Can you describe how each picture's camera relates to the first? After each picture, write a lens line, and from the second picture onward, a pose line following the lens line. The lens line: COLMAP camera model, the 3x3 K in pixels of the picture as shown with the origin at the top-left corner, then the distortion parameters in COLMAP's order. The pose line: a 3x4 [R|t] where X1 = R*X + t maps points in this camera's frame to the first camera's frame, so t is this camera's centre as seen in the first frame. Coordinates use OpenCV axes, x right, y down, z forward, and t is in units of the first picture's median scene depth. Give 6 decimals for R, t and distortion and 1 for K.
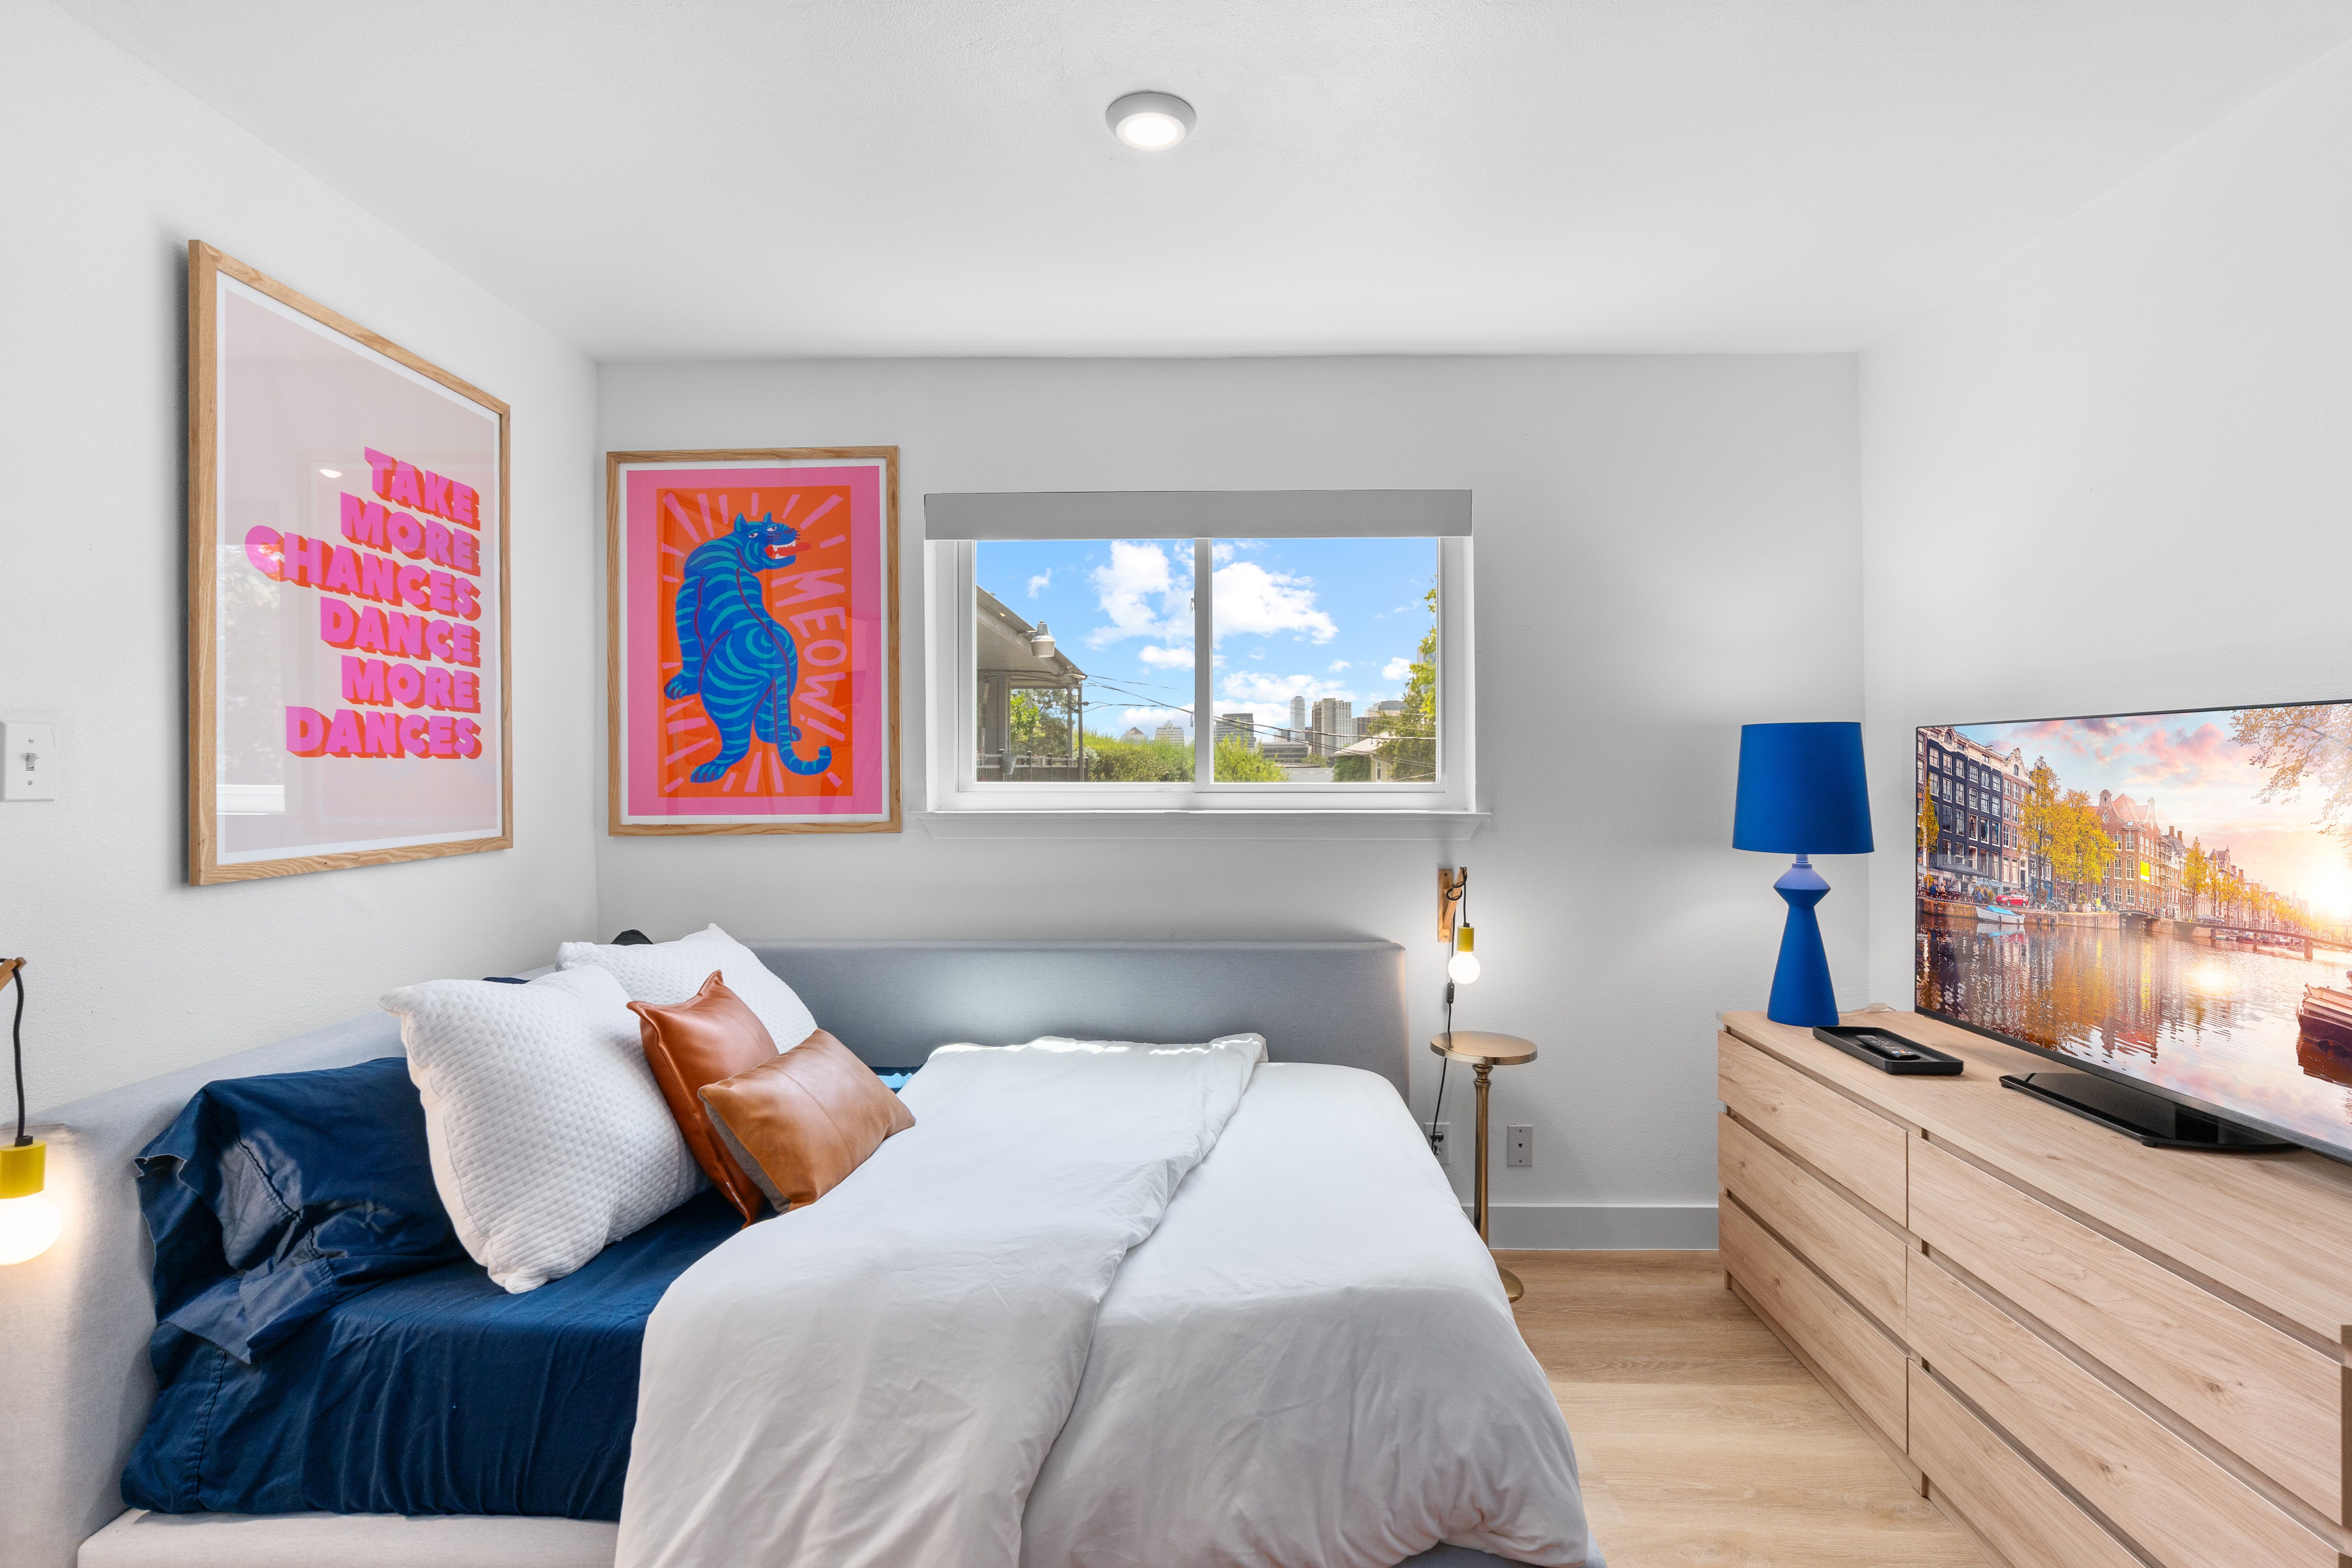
lens RADIAL K [[1071.1, 0, 1184.6], [0, 1071.1, 760.2], [0, 0, 1]] dist [-0.008391, 0.002601]
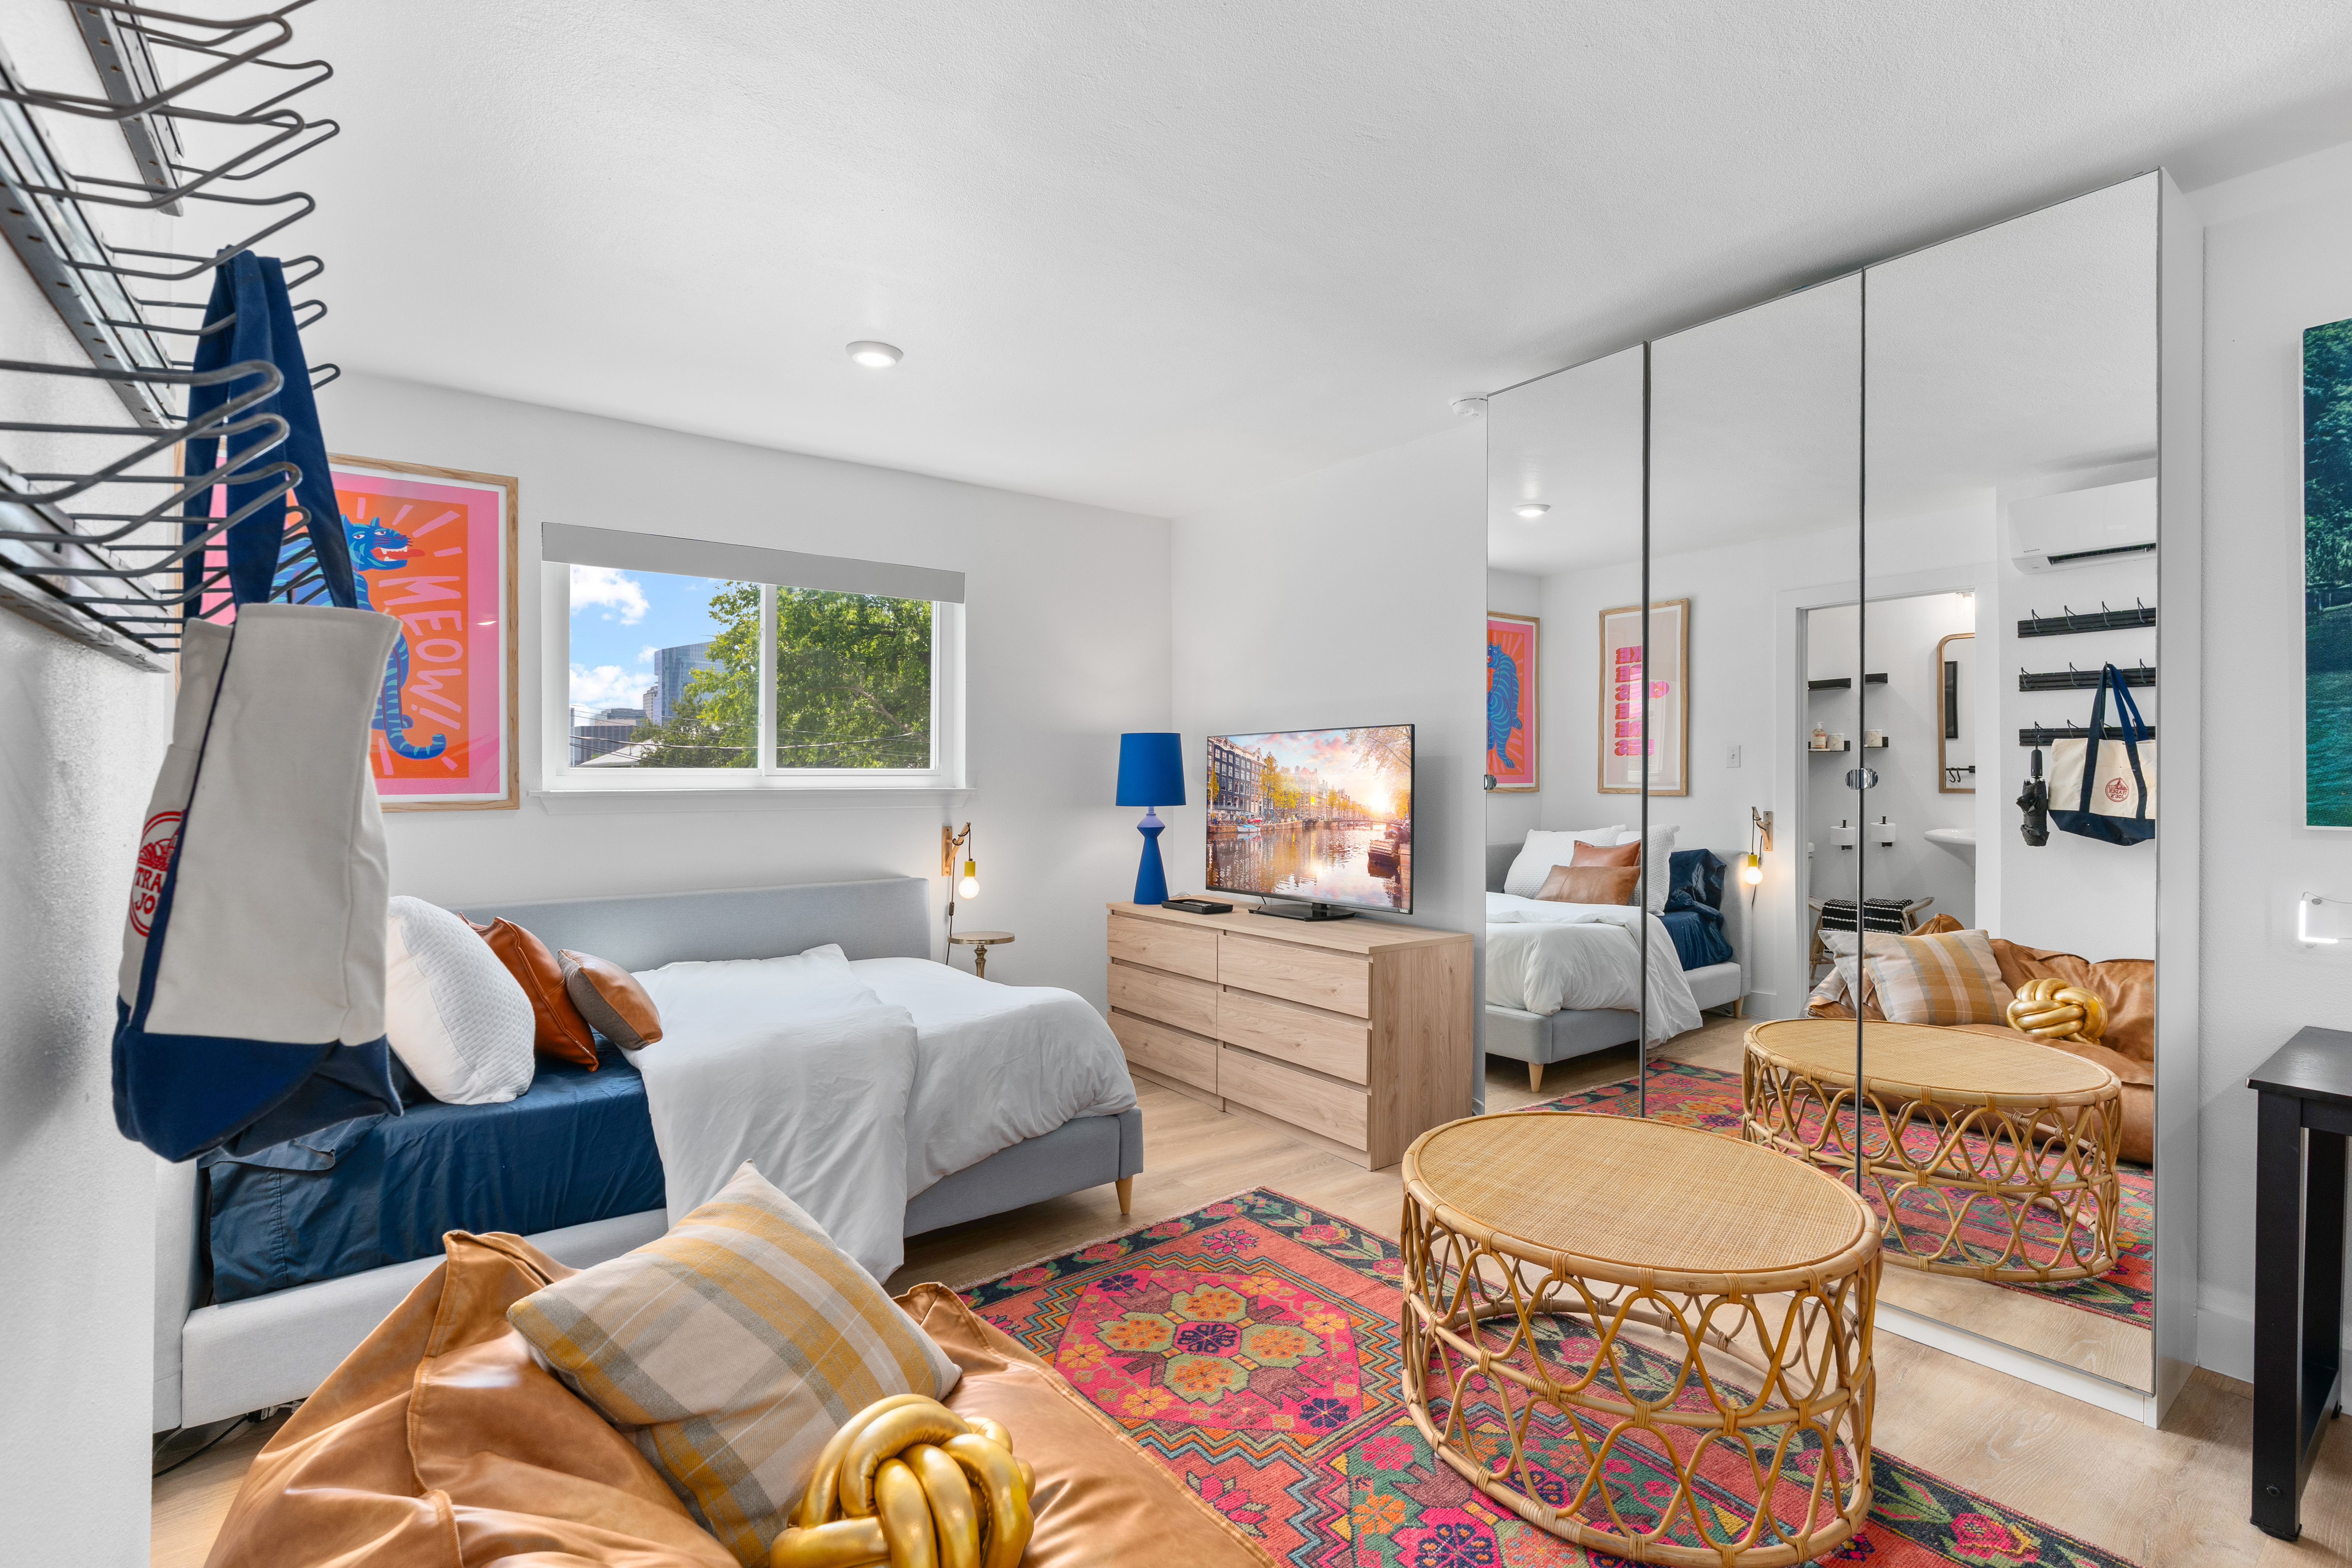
lens RADIAL K [[1071.1, 0, 1180.5], [0, 1071.1, 778.1], [0, 0, 1]] dist [-0.008391, 0.002601]
pose [[0.784126, -0.000532, 0.620601, -0.545259], [-0.002239, 0.999991, 0.003686, 0.036431], [-0.620597, -0.004280, 0.784118, -0.469721]]
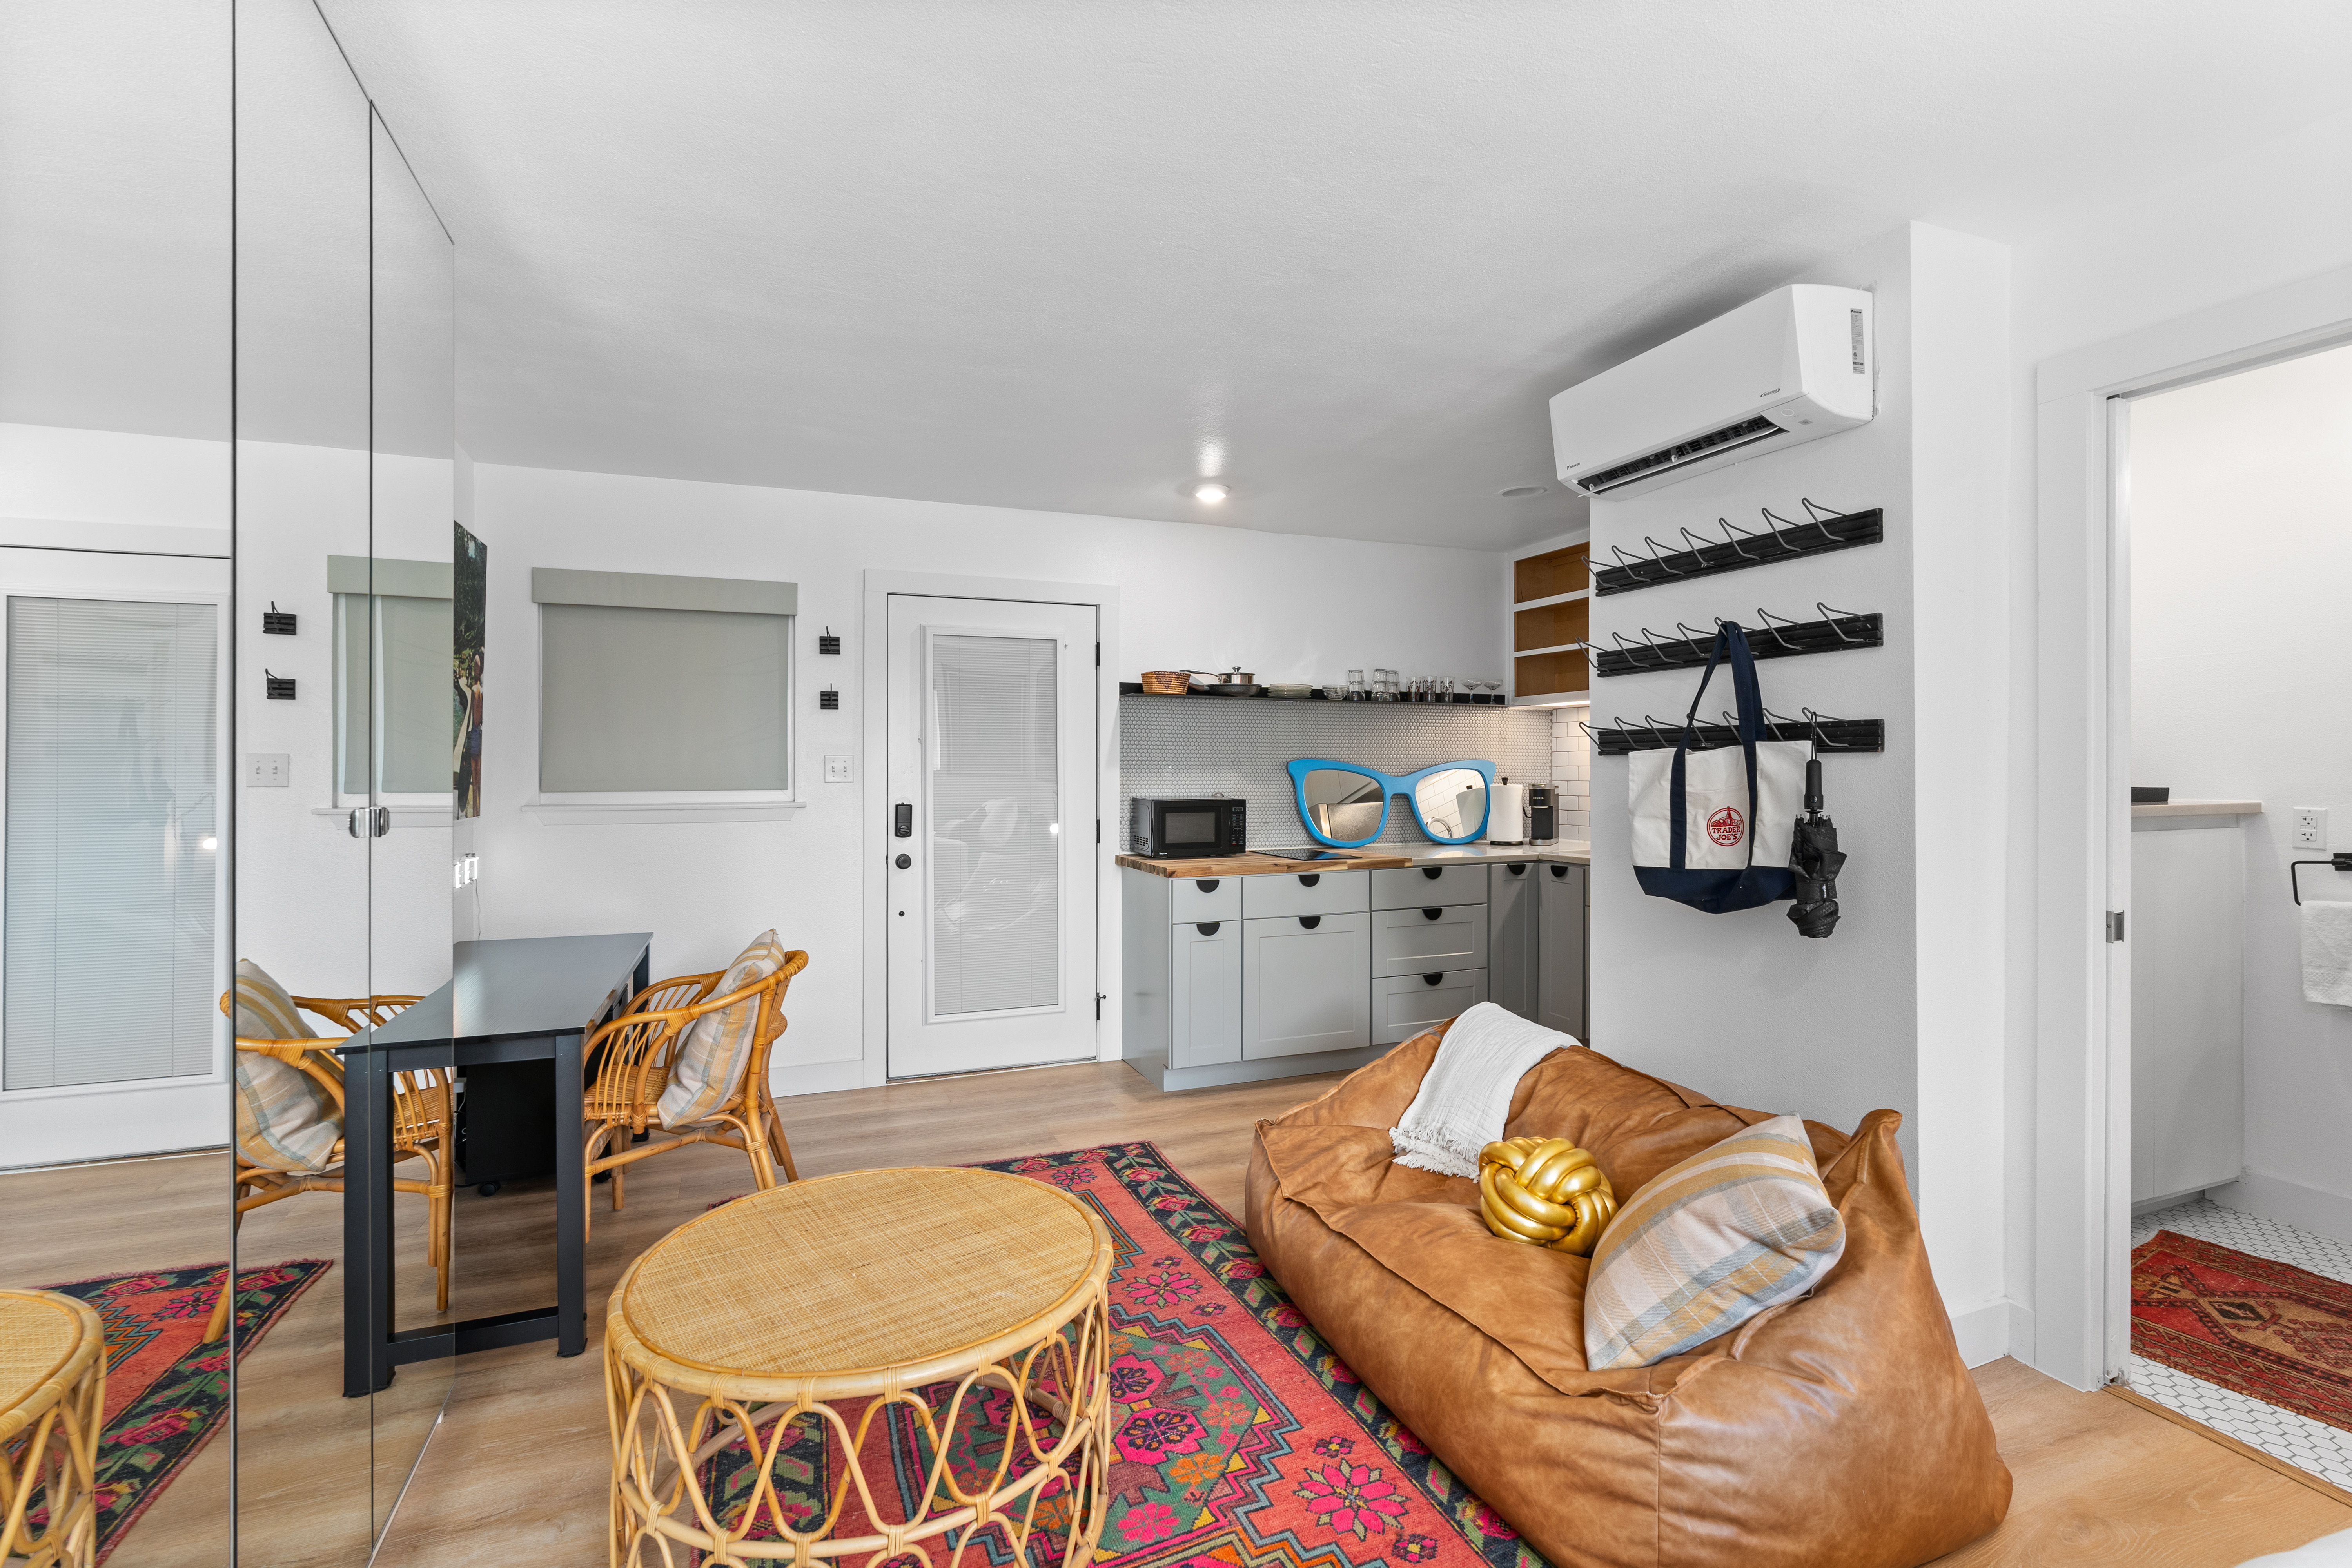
lens RADIAL K [[1071.1, 0, 1177.6], [0, 1071.1, 775.4], [0, 0, 1]] dist [-0.008391, 0.002601]
pose [[-0.922224, 0.006520, -0.386601, 0.388666], [0.006101, 0.999979, 0.002312, 0.010979], [0.386608, -0.000226, -0.922244, 0.829341]]
